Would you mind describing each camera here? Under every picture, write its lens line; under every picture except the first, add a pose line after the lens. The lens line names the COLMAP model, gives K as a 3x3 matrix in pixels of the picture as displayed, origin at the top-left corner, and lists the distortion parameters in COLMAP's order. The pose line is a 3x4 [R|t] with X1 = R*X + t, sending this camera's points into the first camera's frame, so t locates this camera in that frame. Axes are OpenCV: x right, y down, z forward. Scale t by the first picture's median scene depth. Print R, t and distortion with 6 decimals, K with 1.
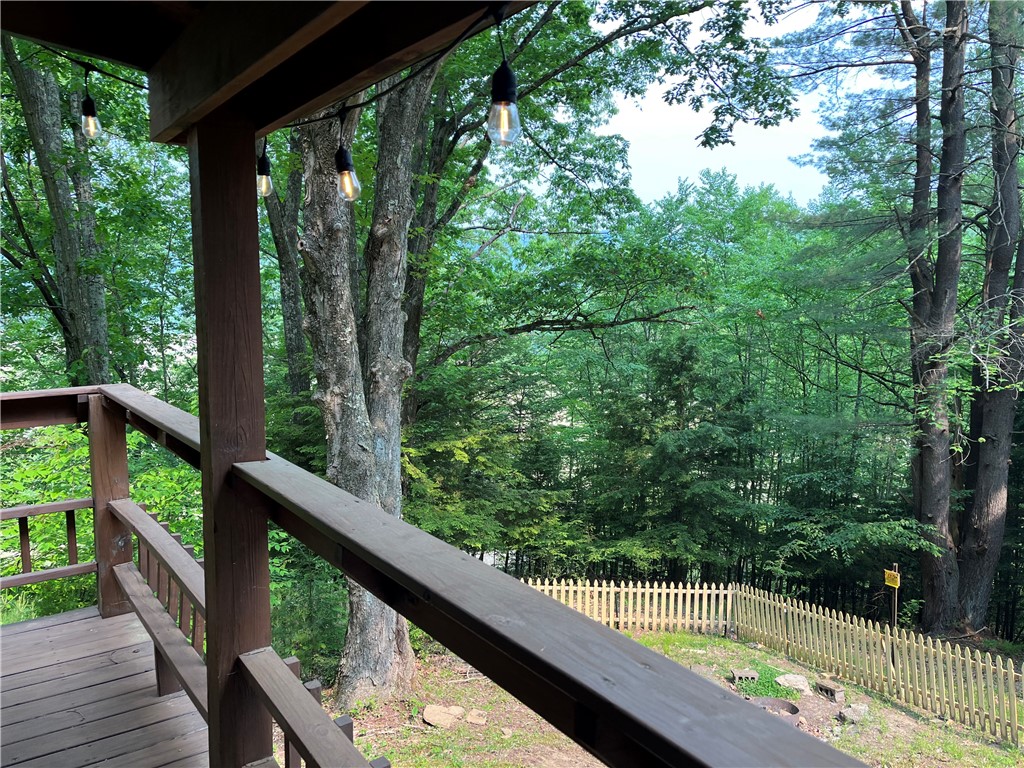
lens RADIAL K [[769.9, 0, 512.0], [0, 769.9, 384.0], [0, 0, 1]] dist [-0.004379, -0.001307]
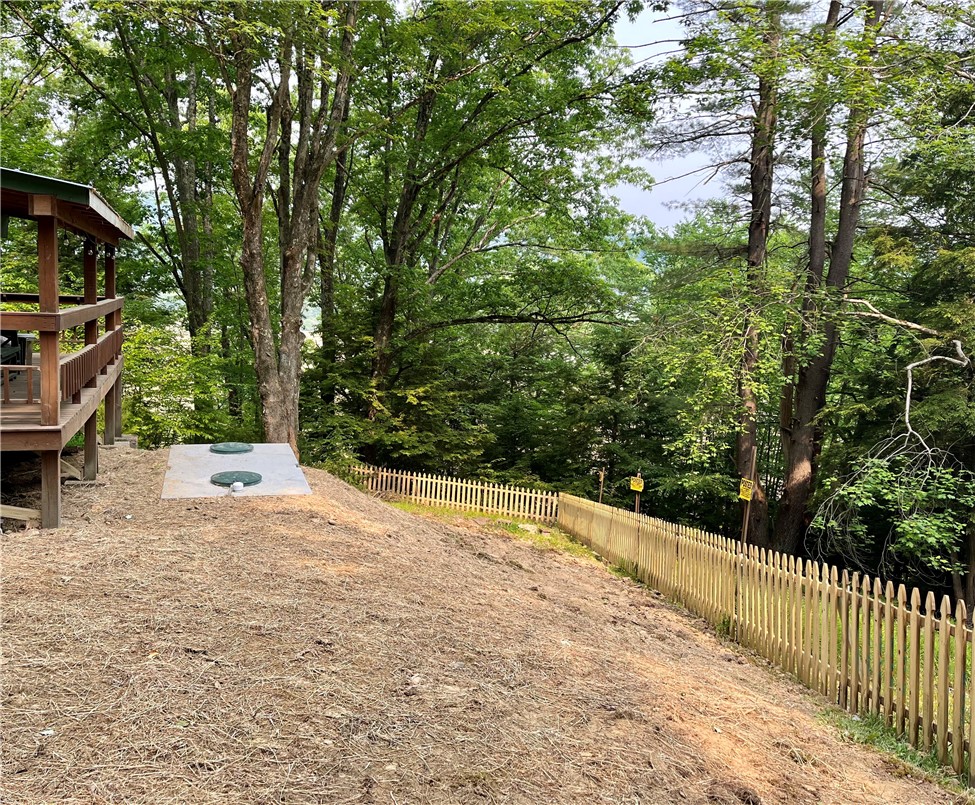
lens RADIAL K [[885.6, 0, 487.5], [0, 885.6, 402.5], [0, 0, 1]] dist [0.002451, -0.002235]
pose [[0.951676, 0.079631, -0.296601, 0.652186], [-0.082605, 0.996579, 0.002514, 0.091511], [0.295787, 0.022108, 0.954998, -0.674991]]
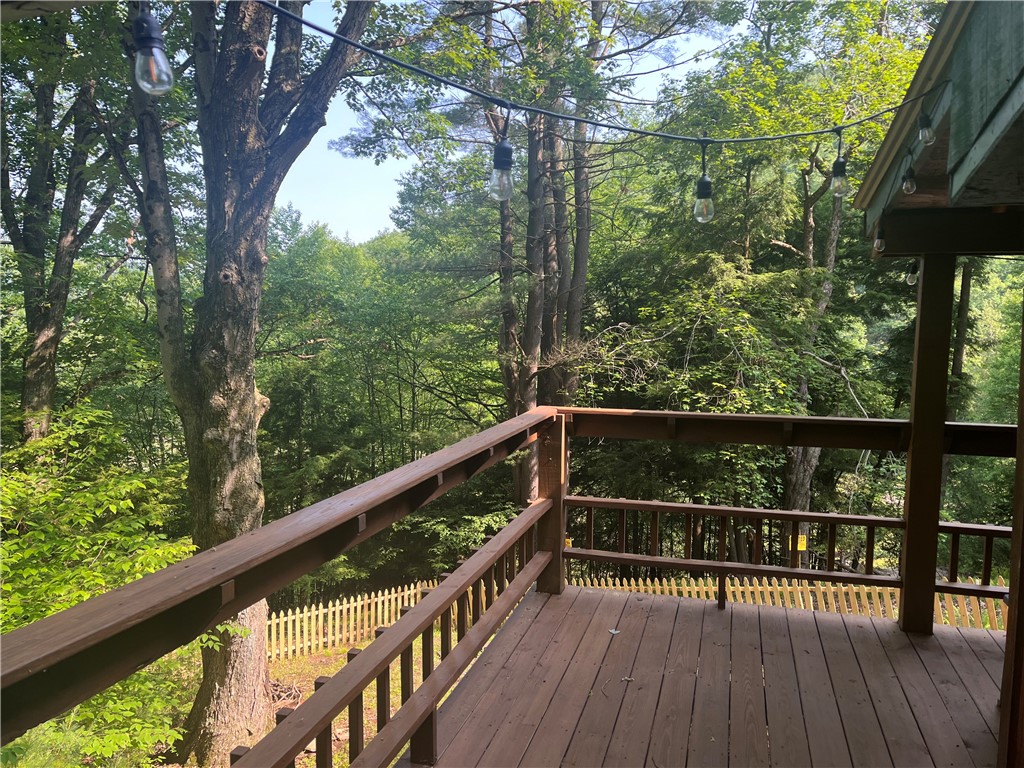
lens RADIAL K [[765.4, 0, 512.0], [0, 765.4, 384.0], [0, 0, 1]] dist [0.069191, -0.086571]
pose [[0.779242, -0.040922, 0.625385, -0.301819], [0.065181, 0.997746, -0.015929, -0.004424], [-0.623324, 0.053176, 0.780153, 0.016852]]
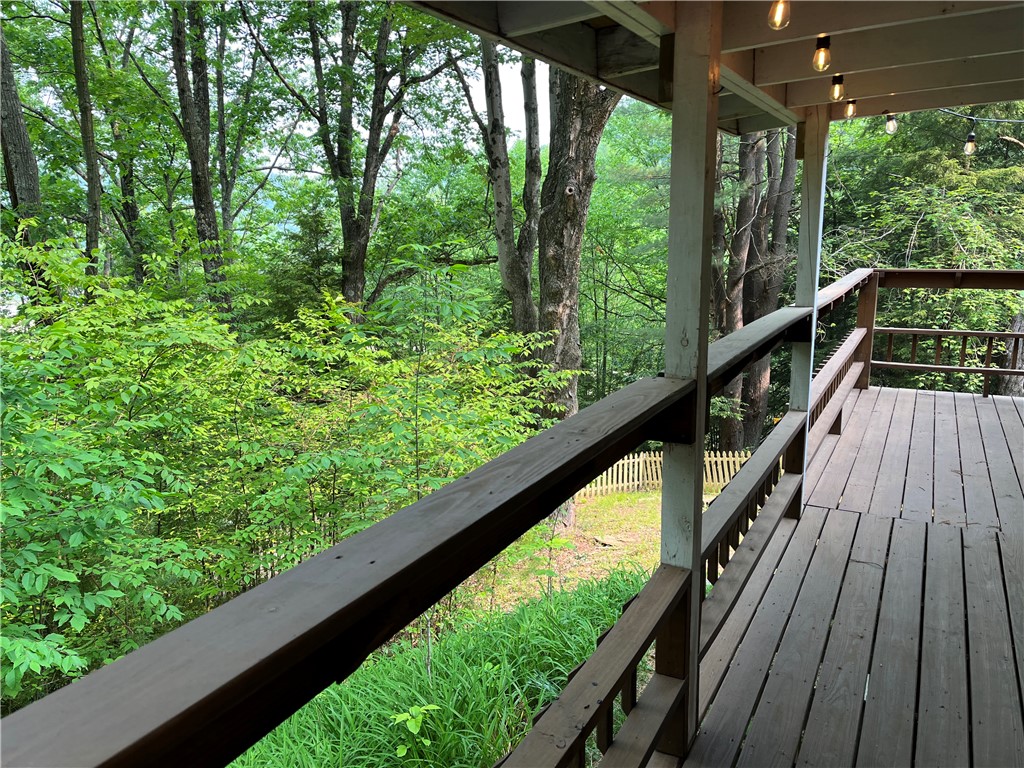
lens RADIAL K [[765.4, 0, 505.6], [0, 765.4, 388.5], [0, 0, 1]] dist [0.072189, -0.088871]
pose [[0.893857, -0.096543, 0.437834, -0.491110], [0.063149, 0.993916, 0.090239, 0.014985], [-0.443882, -0.053012, 0.894516, -0.073107]]
